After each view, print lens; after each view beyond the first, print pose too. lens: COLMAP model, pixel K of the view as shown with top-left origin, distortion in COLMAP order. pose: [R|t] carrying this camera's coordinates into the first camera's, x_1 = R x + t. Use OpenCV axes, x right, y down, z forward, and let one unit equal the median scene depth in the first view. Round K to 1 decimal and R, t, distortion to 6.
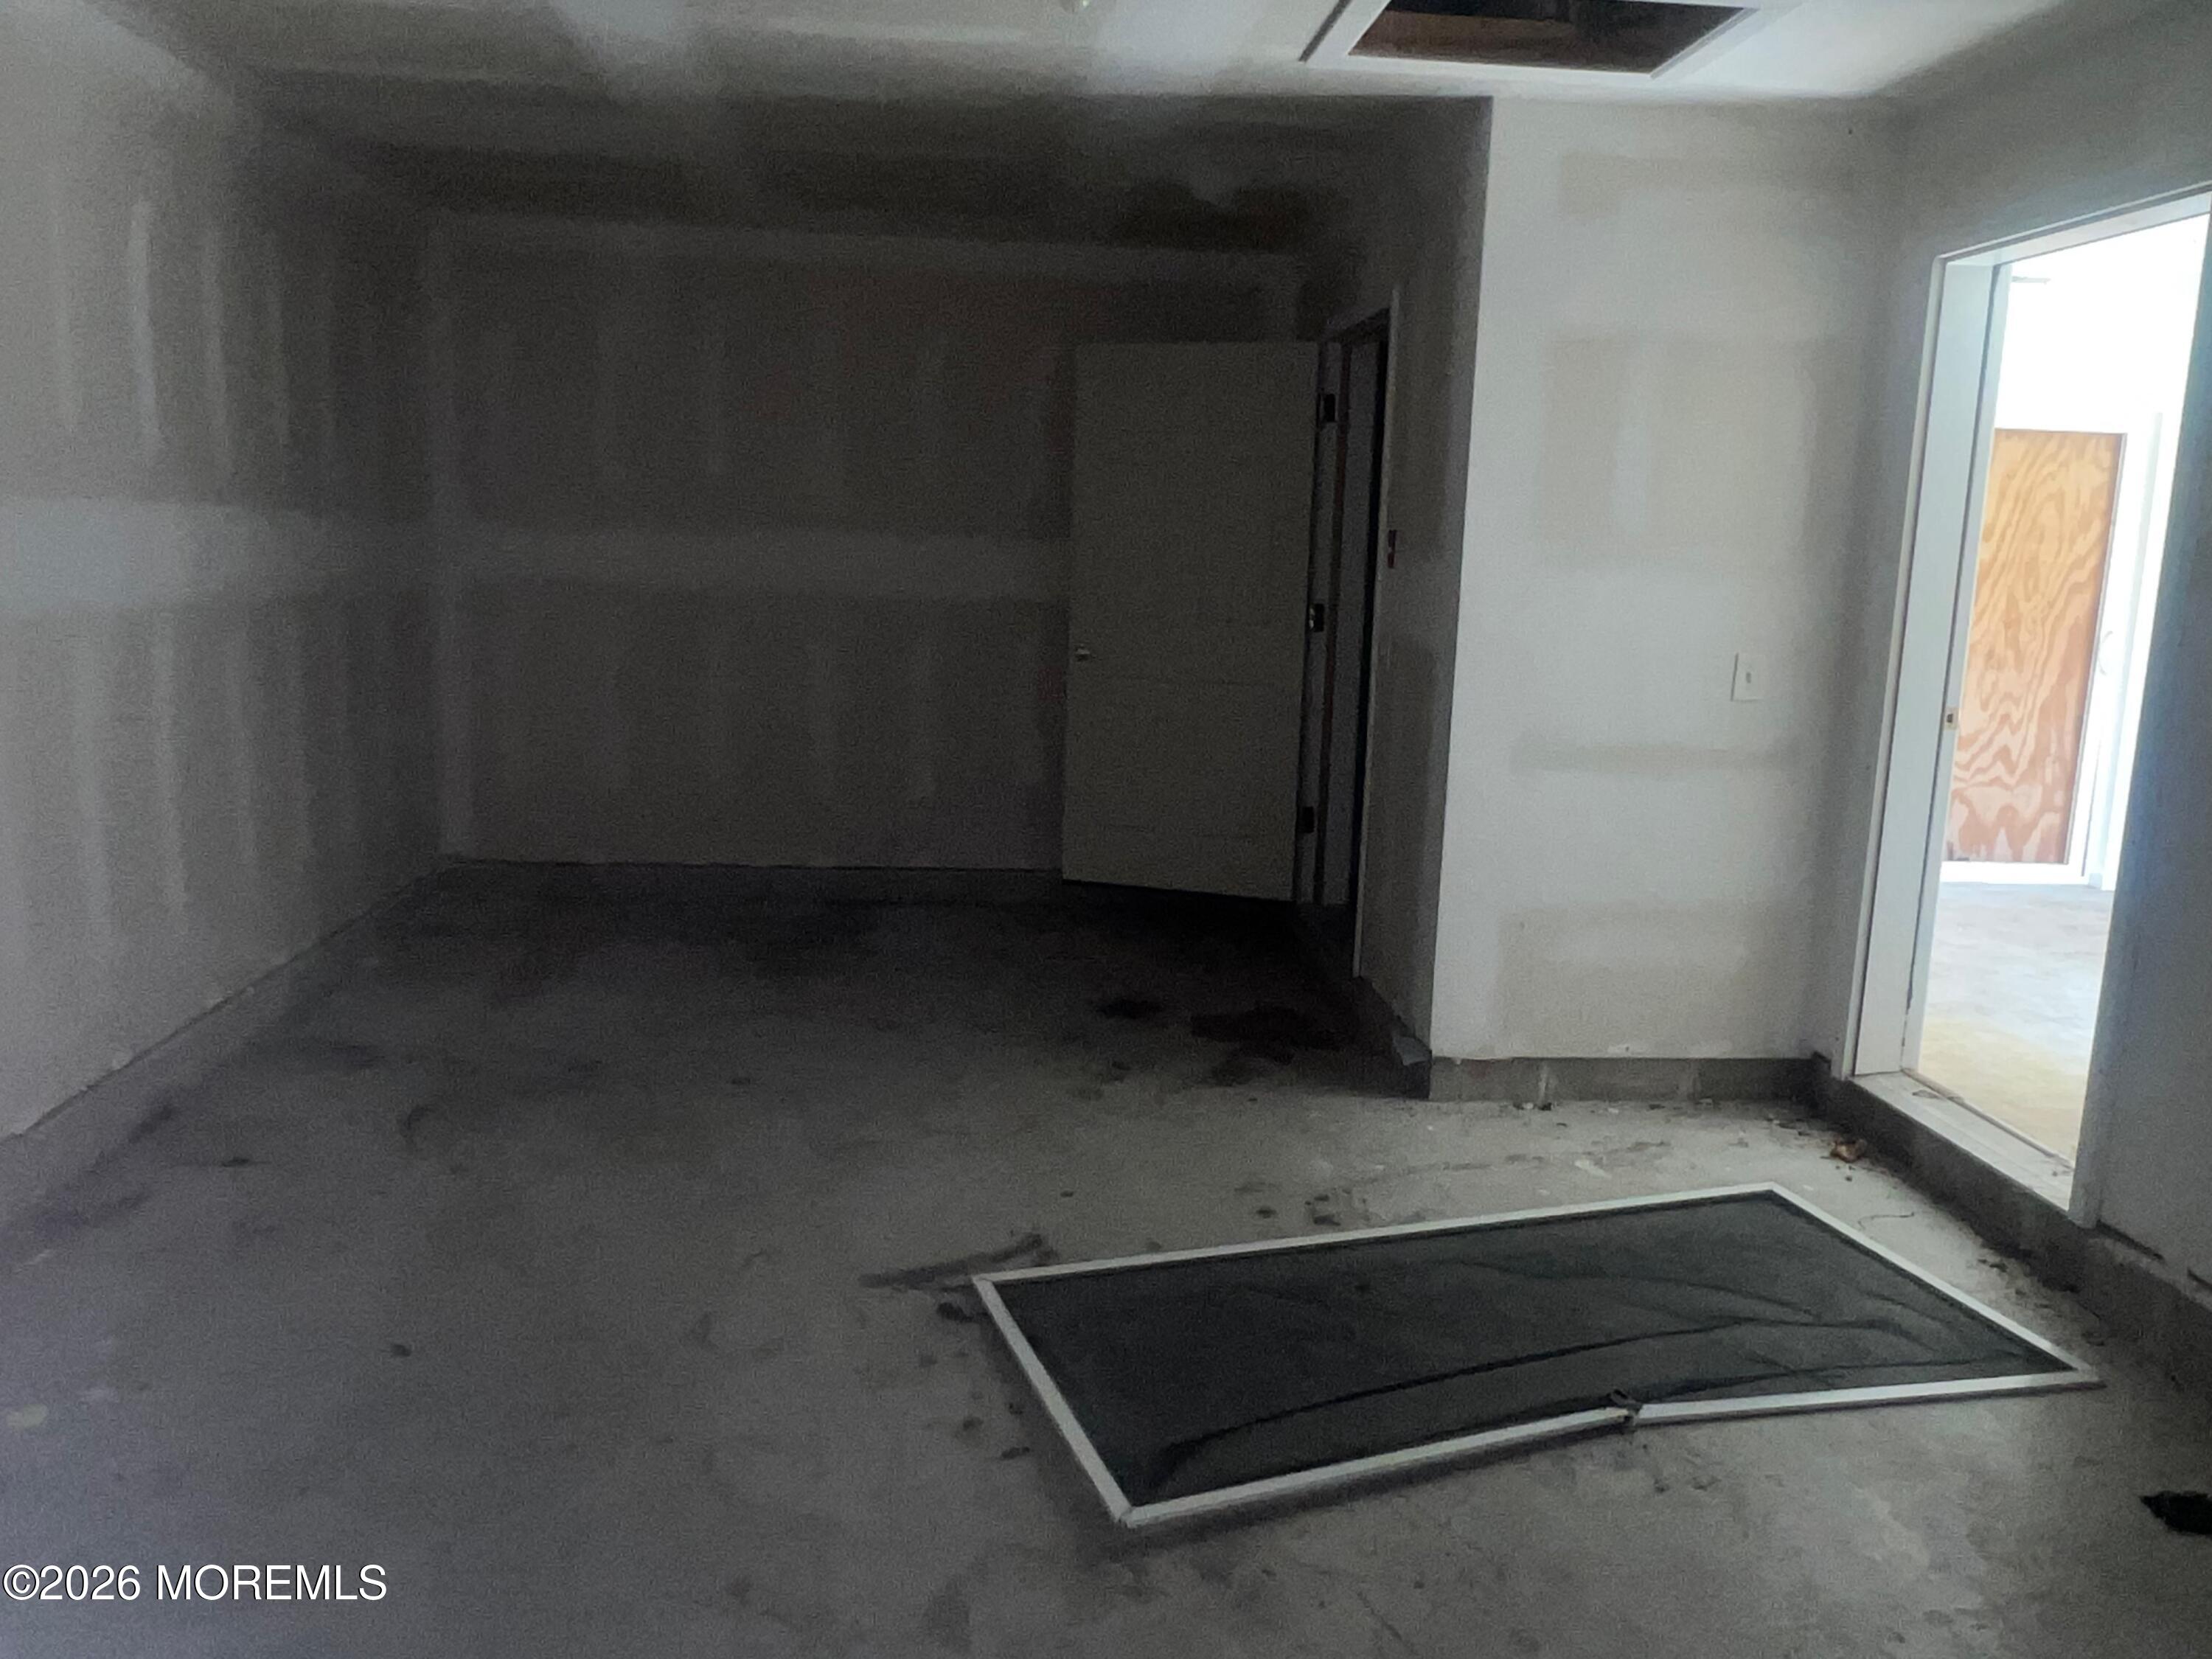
lens RADIAL K [[1690.2, 0, 1106.0], [0, 1690.2, 829.5], [0, 0, 1]] dist [-0.003583, -0.001732]
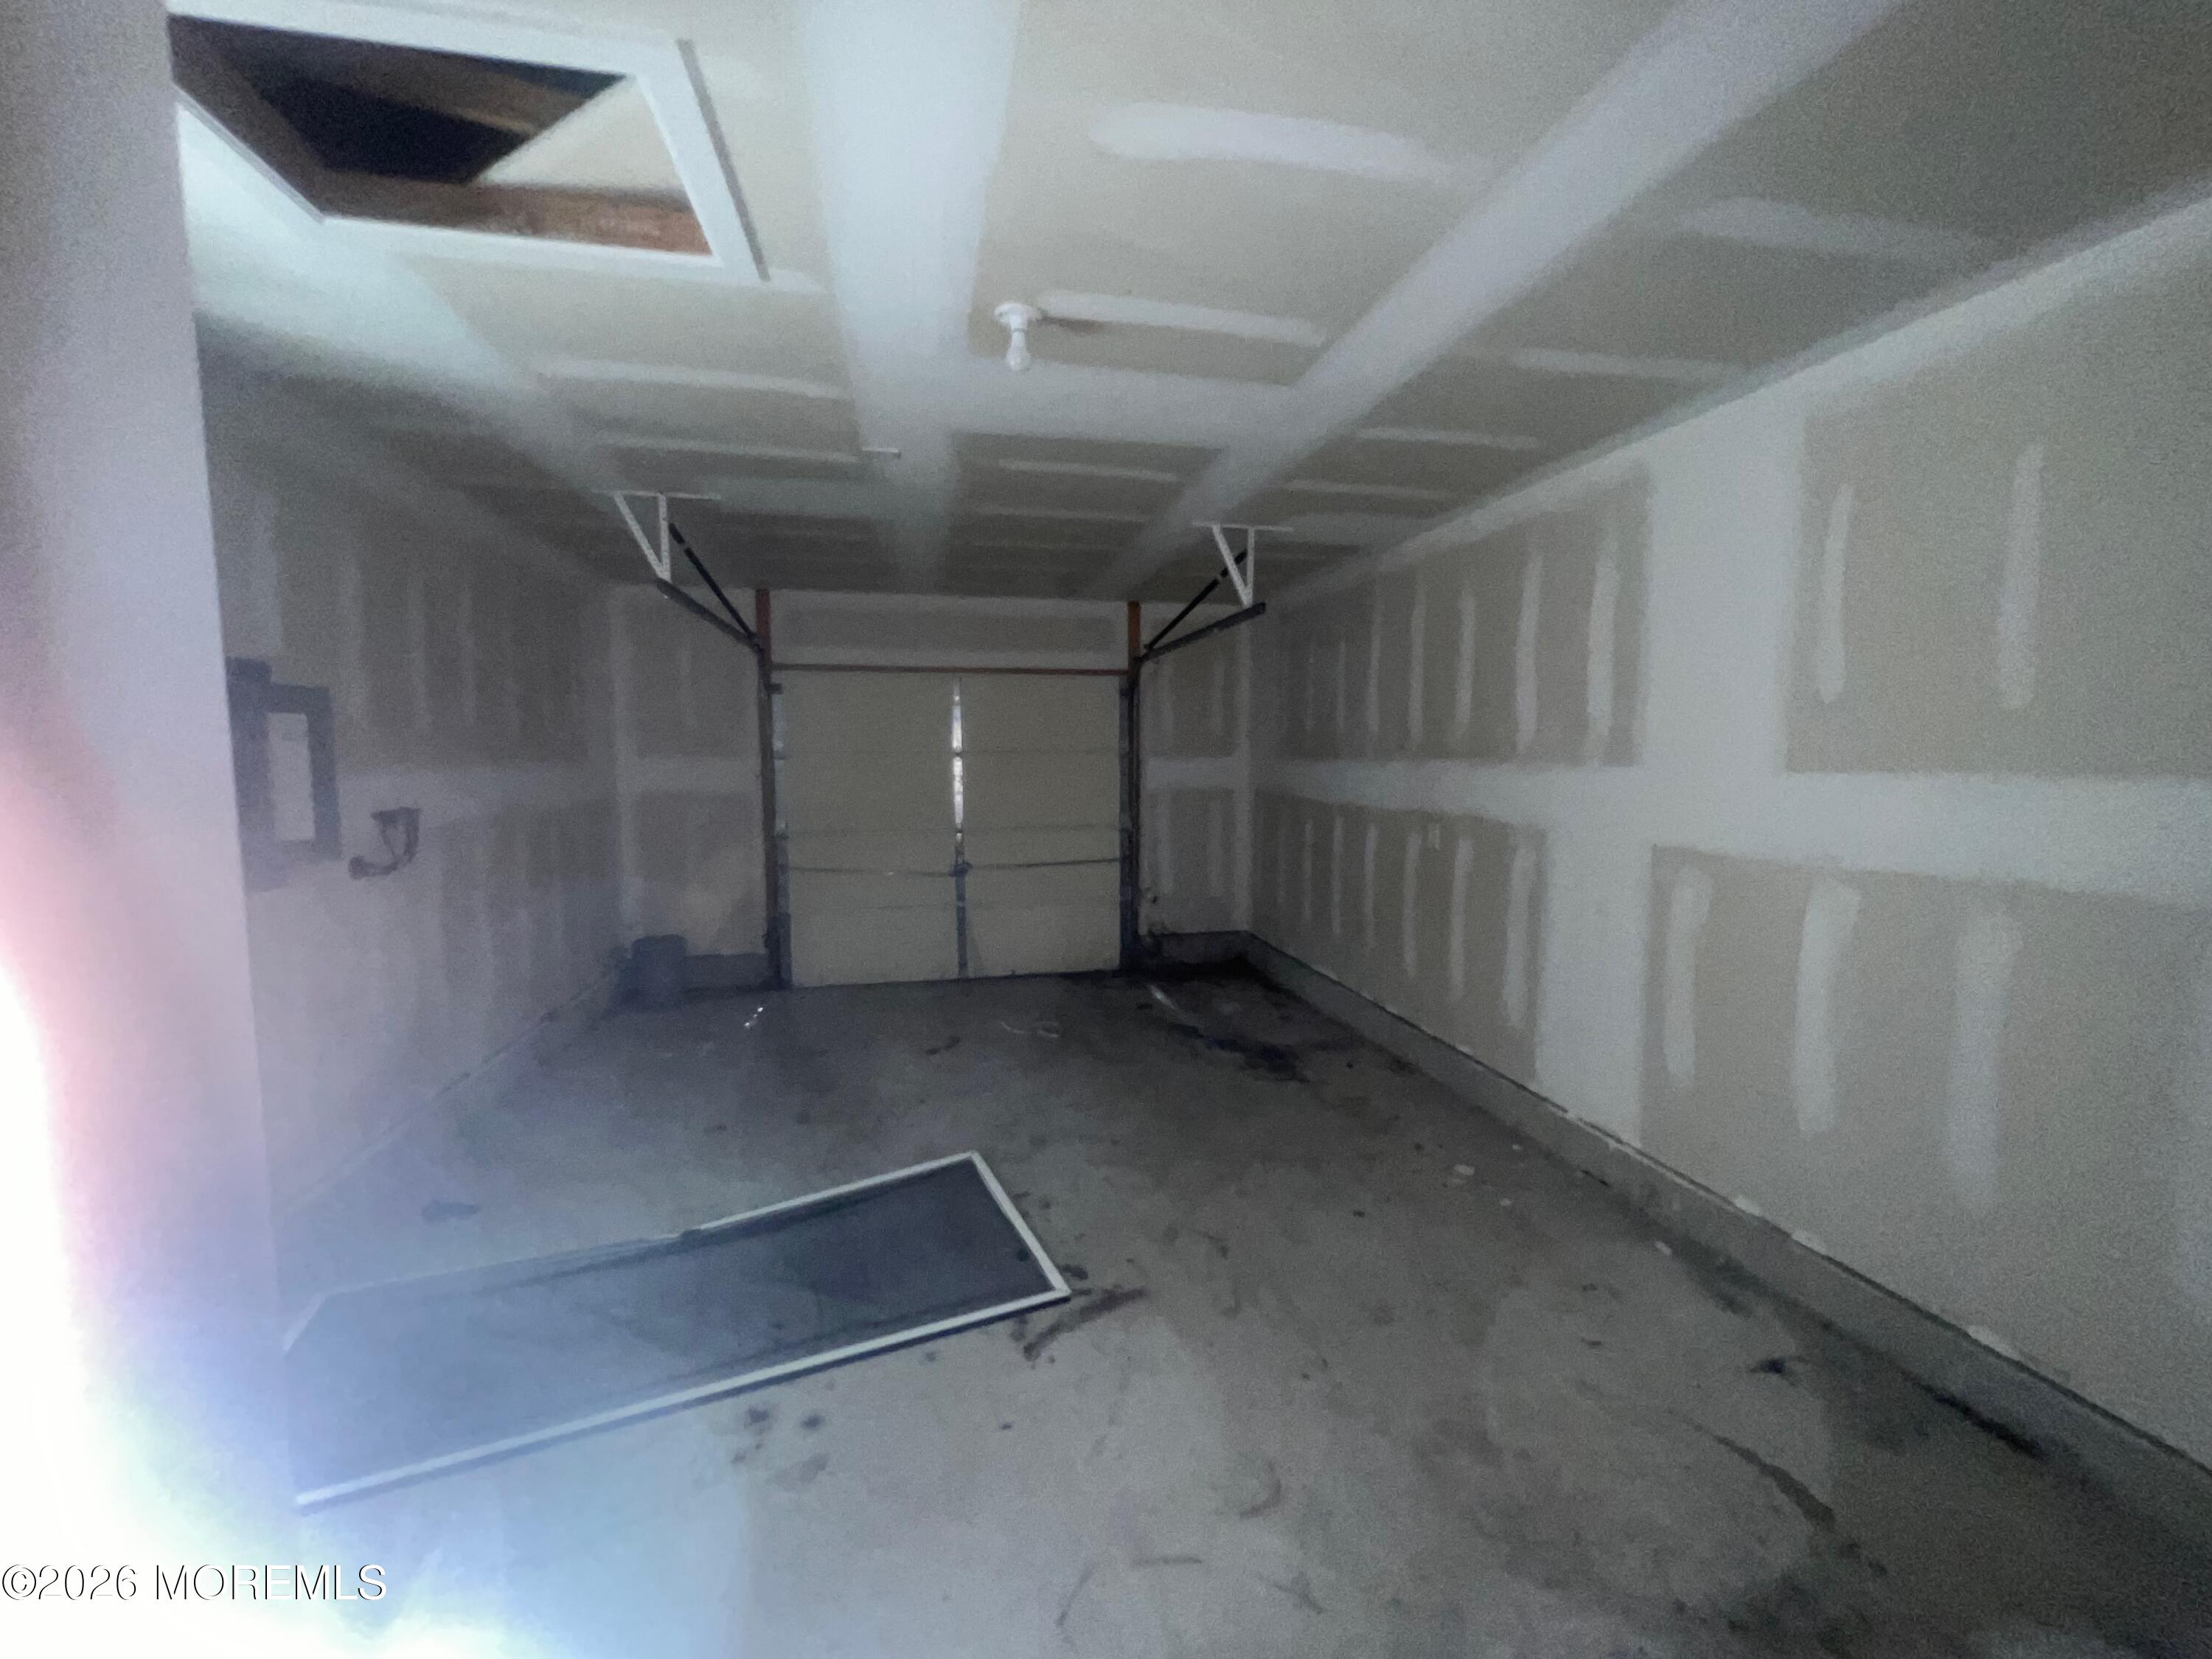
lens RADIAL K [[886.4, 0, 1096.6], [0, 886.4, 822.5], [0, 0, 1]] dist [0.000113, 0.000417]
pose [[-0.993801, -0.021754, -0.109026, -0.011577], [-0.047785, 0.969042, 0.242227, -0.303126], [0.100382, 0.245935, -0.964074, 1.647258]]
